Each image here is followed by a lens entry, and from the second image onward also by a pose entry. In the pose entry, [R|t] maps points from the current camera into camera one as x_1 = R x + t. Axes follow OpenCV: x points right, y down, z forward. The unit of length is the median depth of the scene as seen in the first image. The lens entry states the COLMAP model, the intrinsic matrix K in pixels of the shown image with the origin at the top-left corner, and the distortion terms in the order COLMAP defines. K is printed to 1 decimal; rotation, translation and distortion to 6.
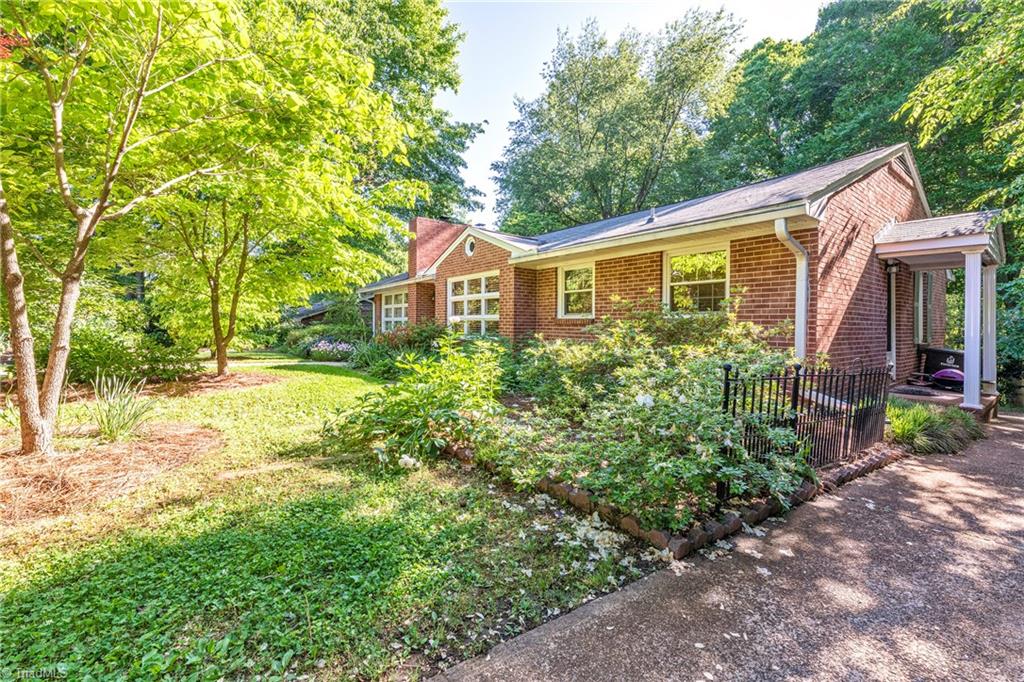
lens RADIAL K [[443.7, 0, 515.0], [0, 443.7, 322.9], [0, 0, 1]] dist [-0.000530, 0.000115]
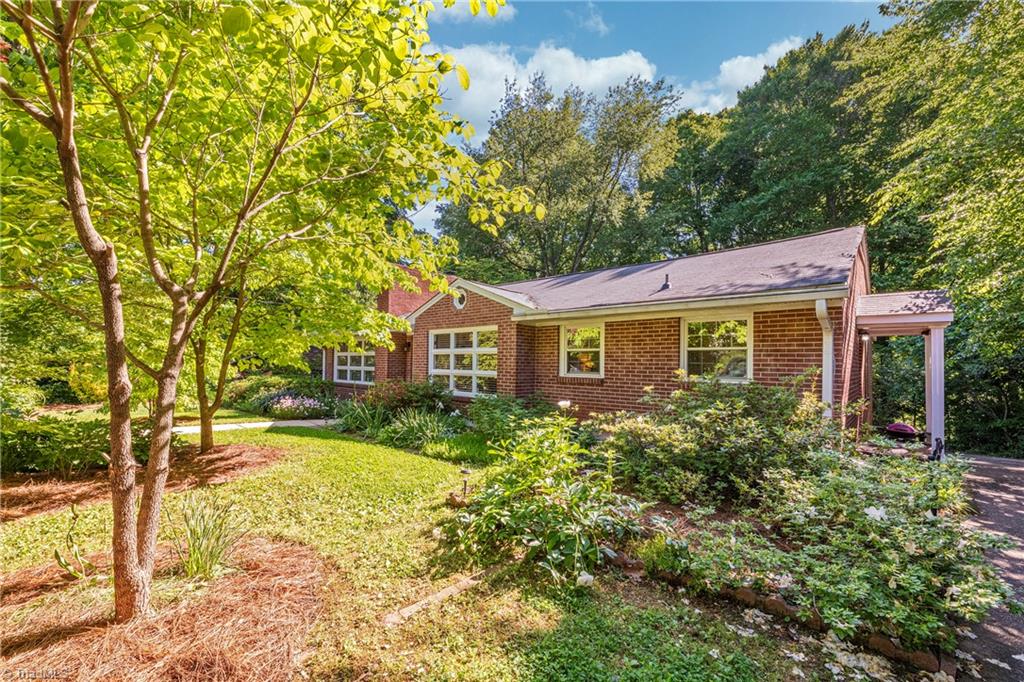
lens RADIAL K [[437.7, 0, 508.1], [0, 437.7, 352.9], [0, 0, 1]] dist [-0.001951, 0.000051]
pose [[0.982910, 0.005898, 0.183991, -0.177141], [-0.003260, 0.999888, -0.014636, -0.042512], [-0.184056, 0.013786, 0.982819, 0.044843]]
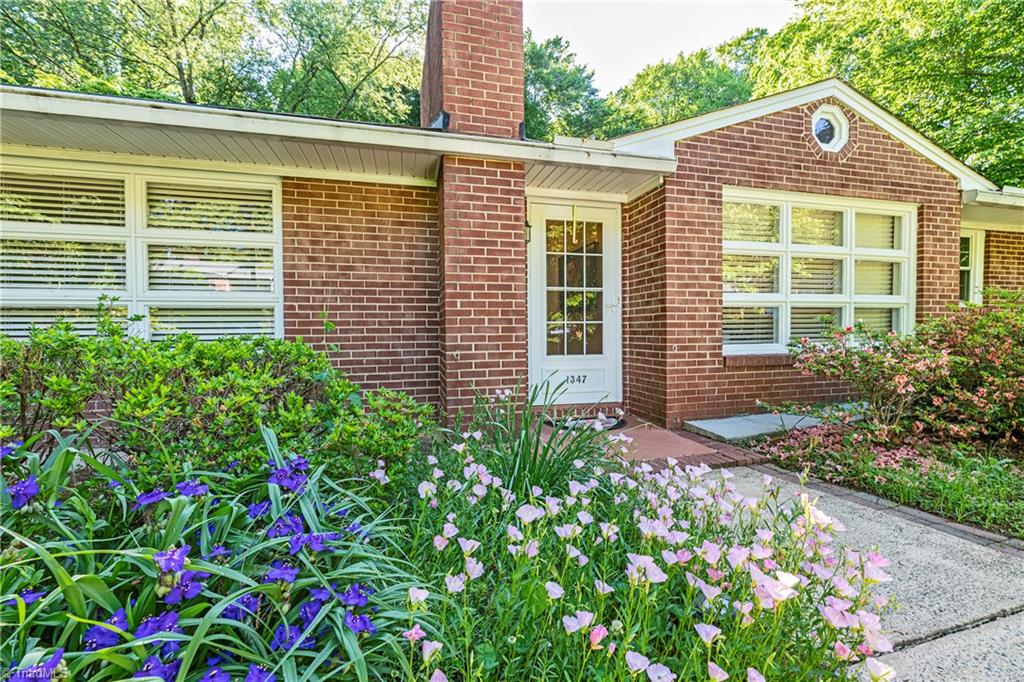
lens RADIAL K [[427.8, 0, 516.9], [0, 427.8, 334.2], [0, 0, 1]] dist [0.001561, 0.000184]
pose [[0.366157, -0.006729, 0.930529, -0.593716], [0.007554, 0.999962, 0.004259, 0.016560], [-0.930522, 0.005470, 0.366194, 1.149051]]
